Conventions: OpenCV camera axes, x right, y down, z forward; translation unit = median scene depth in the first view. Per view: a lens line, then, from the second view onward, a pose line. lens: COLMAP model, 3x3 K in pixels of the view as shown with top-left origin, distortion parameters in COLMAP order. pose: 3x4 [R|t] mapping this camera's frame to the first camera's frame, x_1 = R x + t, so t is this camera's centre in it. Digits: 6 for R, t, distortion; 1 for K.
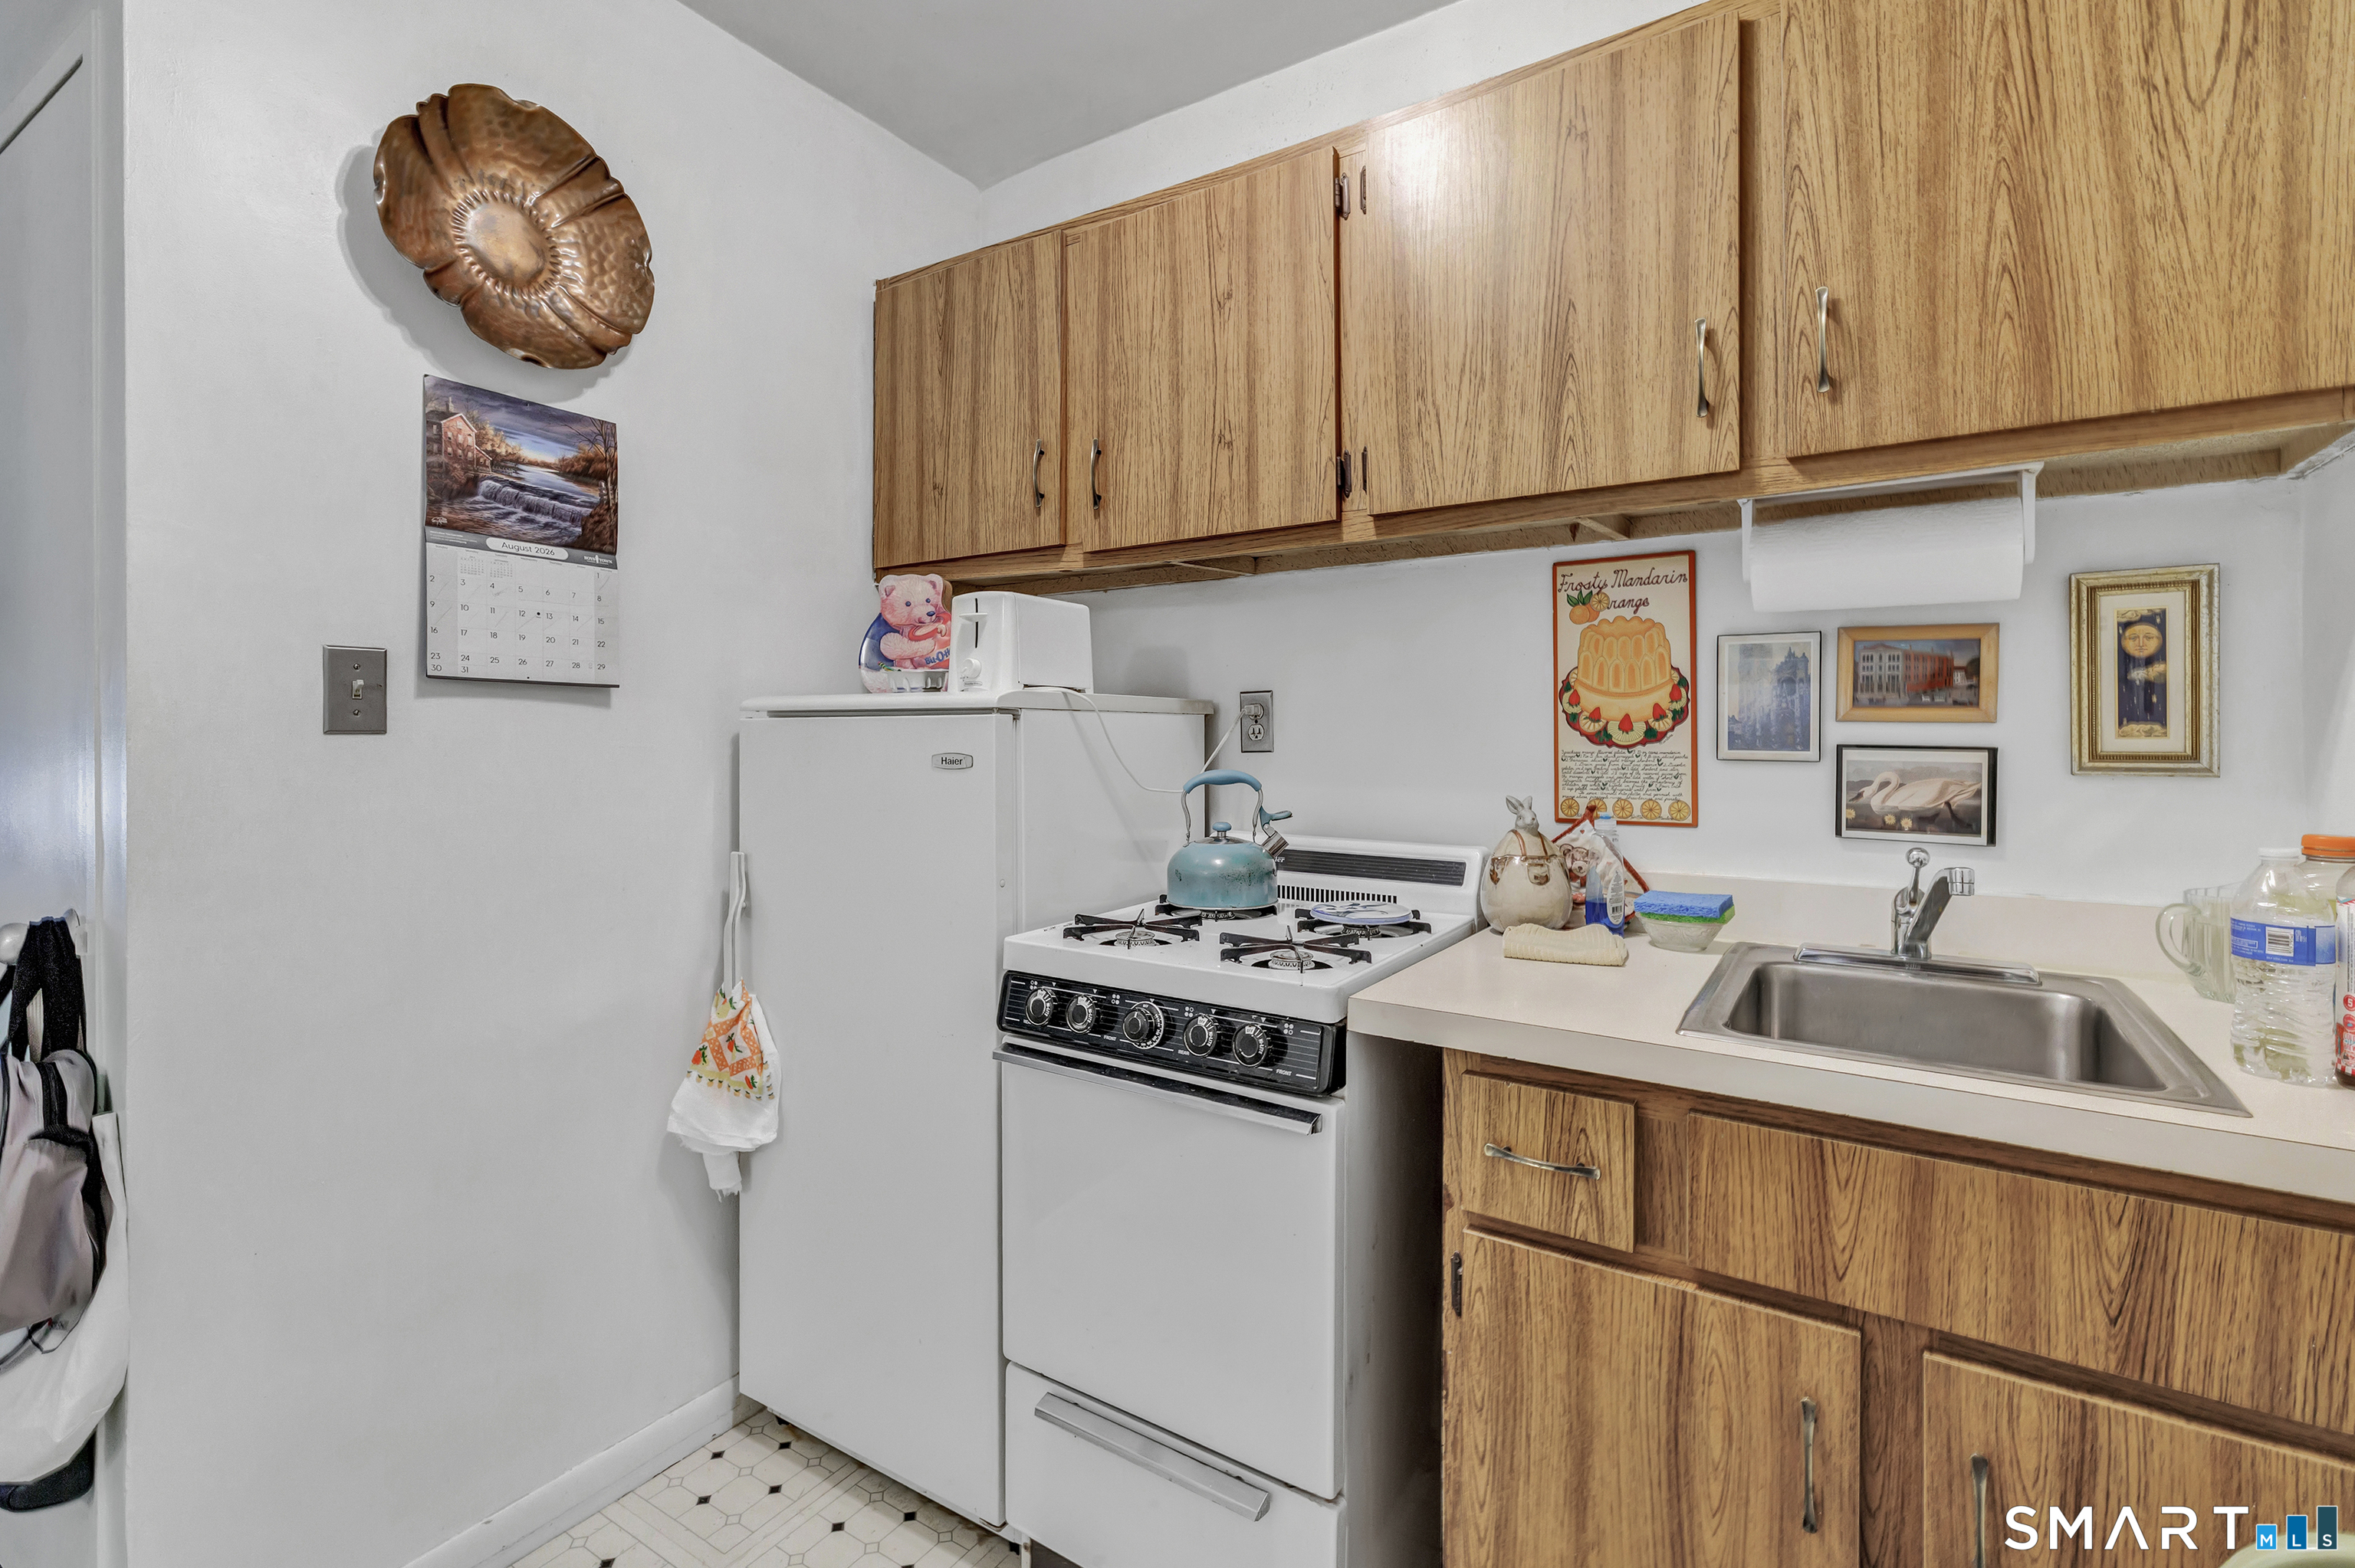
lens RADIAL K [[1083.5, 0, 1182.4], [0, 1083.5, 735.5], [0, 0, 1]] dist [0.003135, 0.000987]
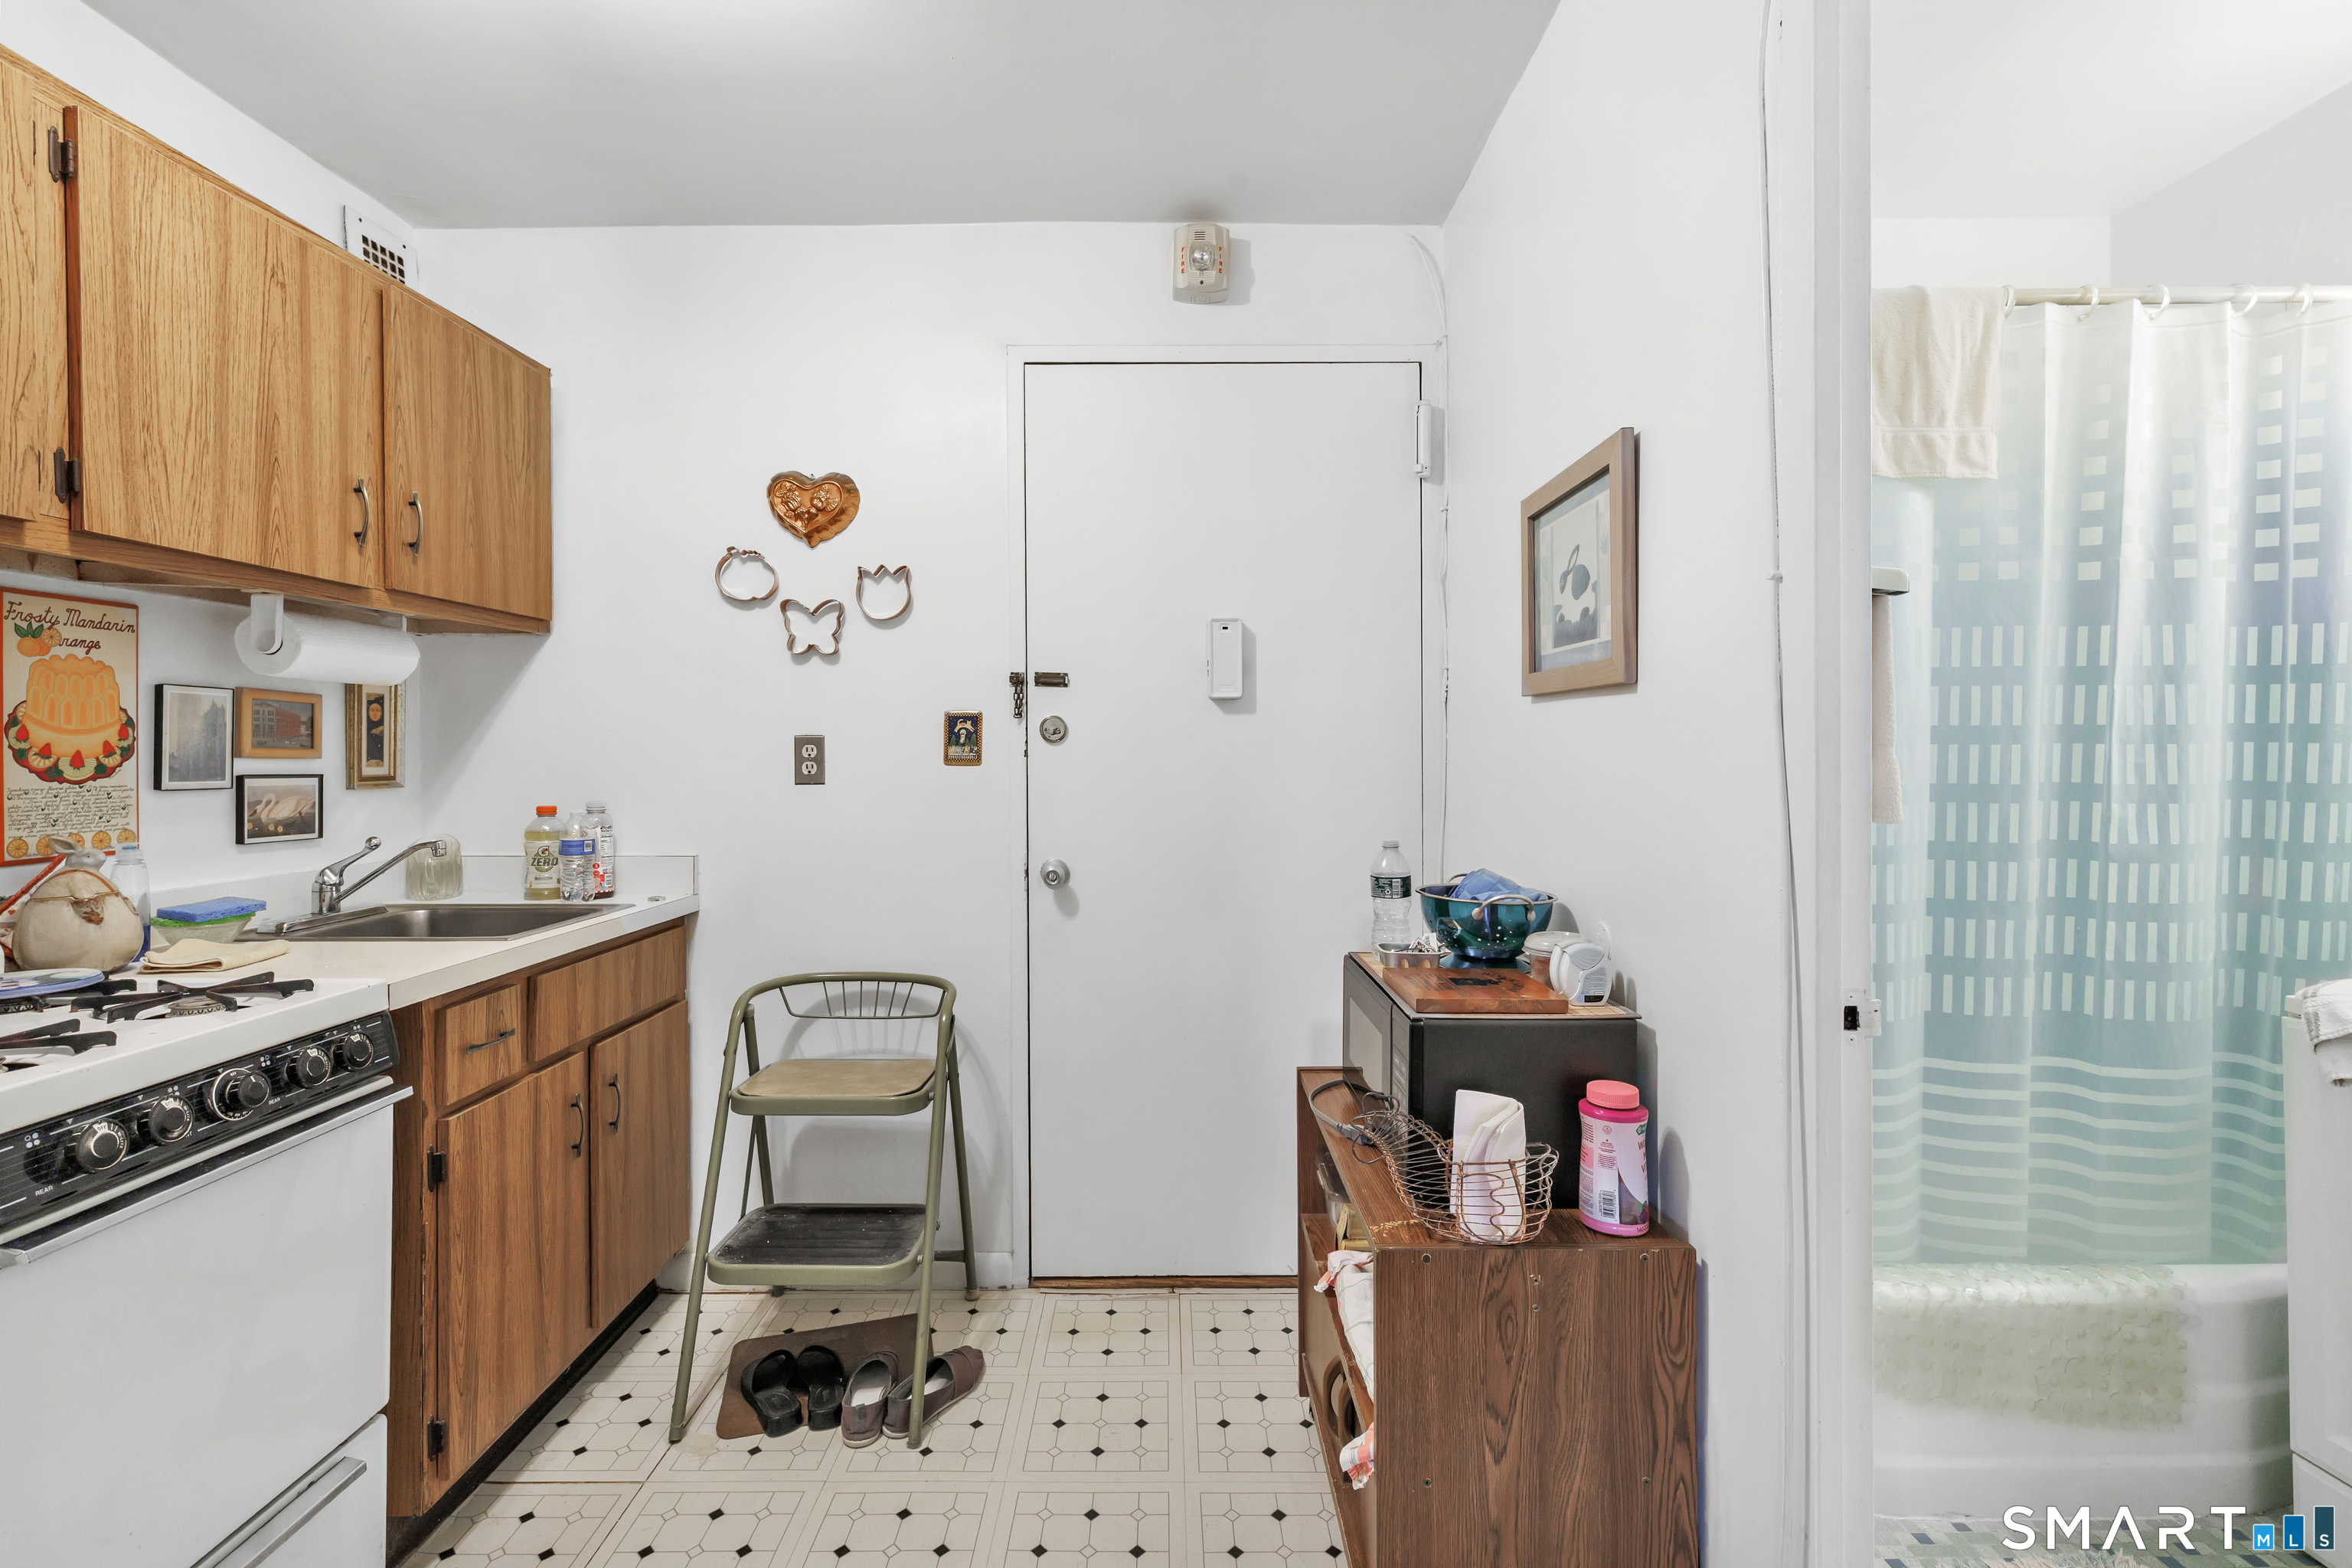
lens RADIAL K [[1018.1, 0, 1141.0], [0, 1018.1, 758.9], [0, 0, 1]] dist [0.000547, -0.000028]
pose [[-0.529773, -0.003571, 0.848132, -1.047036], [0.006010, 0.999950, 0.007964, -0.015115], [-0.848118, 0.009317, -0.529725, 0.727457]]
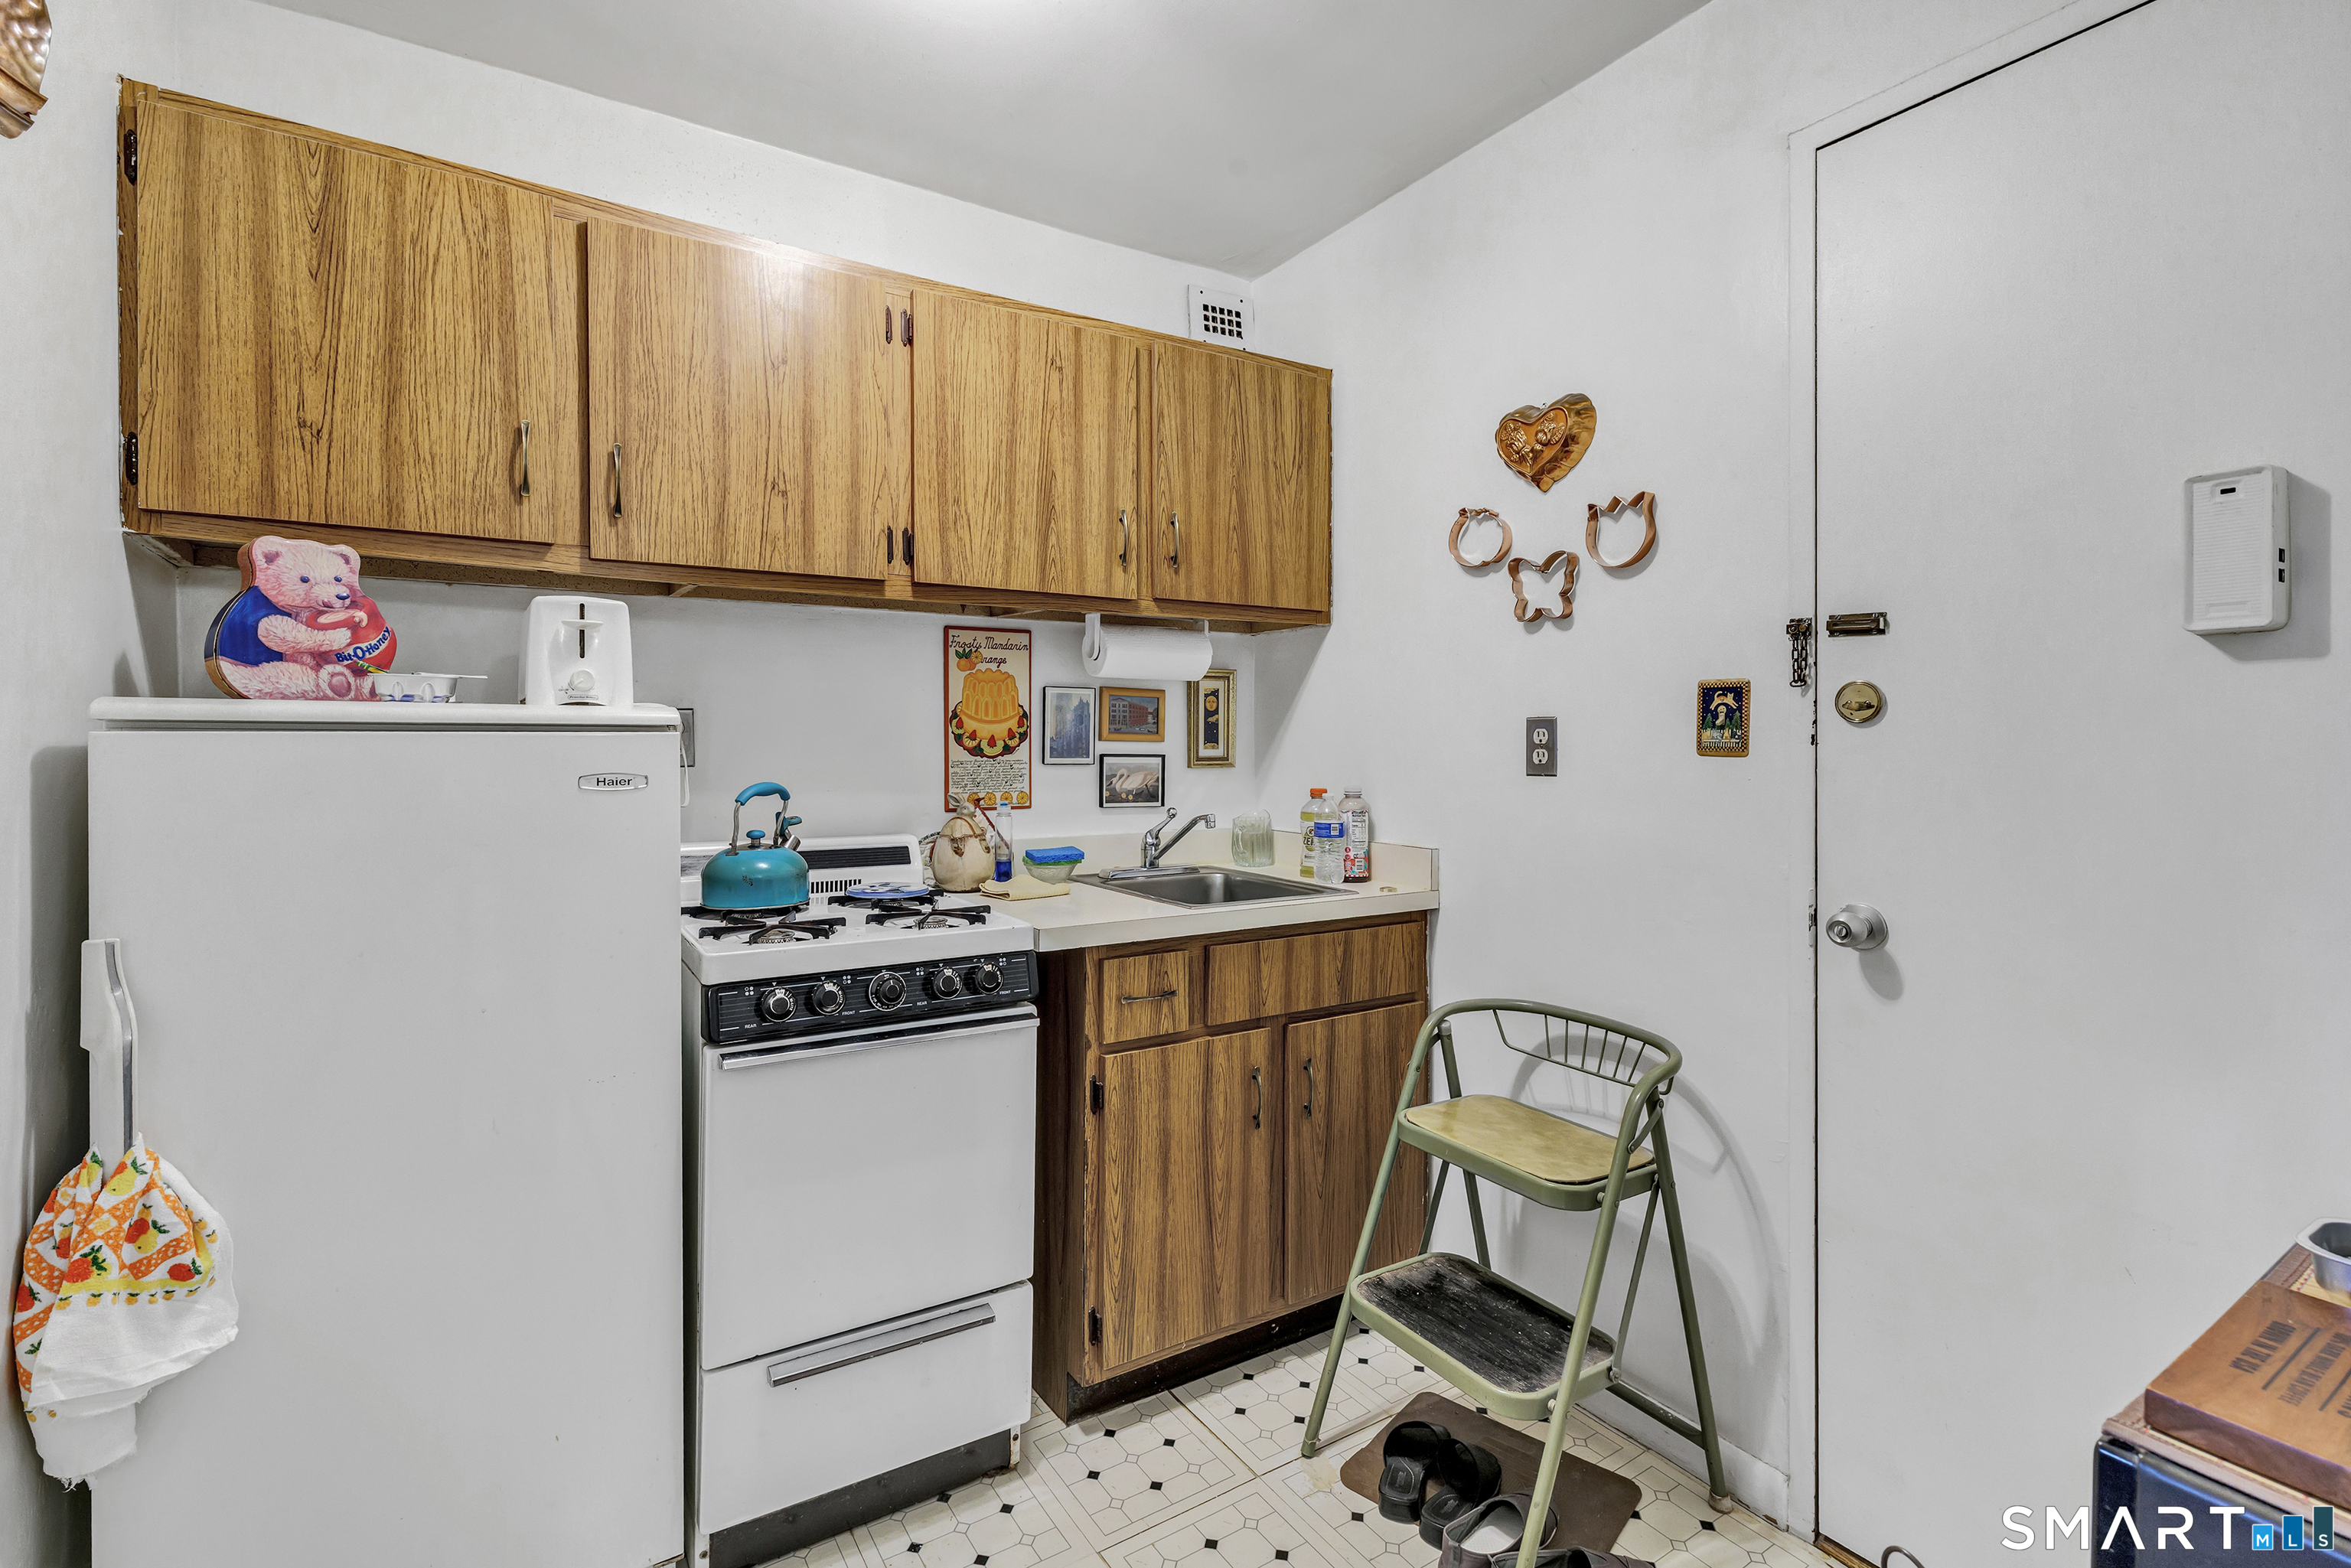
lens RADIAL K [[1041.8, 0, 1170.6], [0, 1041.8, 750.2], [0, 0, 1]] dist [0.000544, 0.000224]
pose [[0.418852, -0.007043, 0.908027, -0.865487], [0.001607, 0.999974, 0.007015, -0.009662], [-0.908053, -0.001479, 0.418853, 0.202552]]
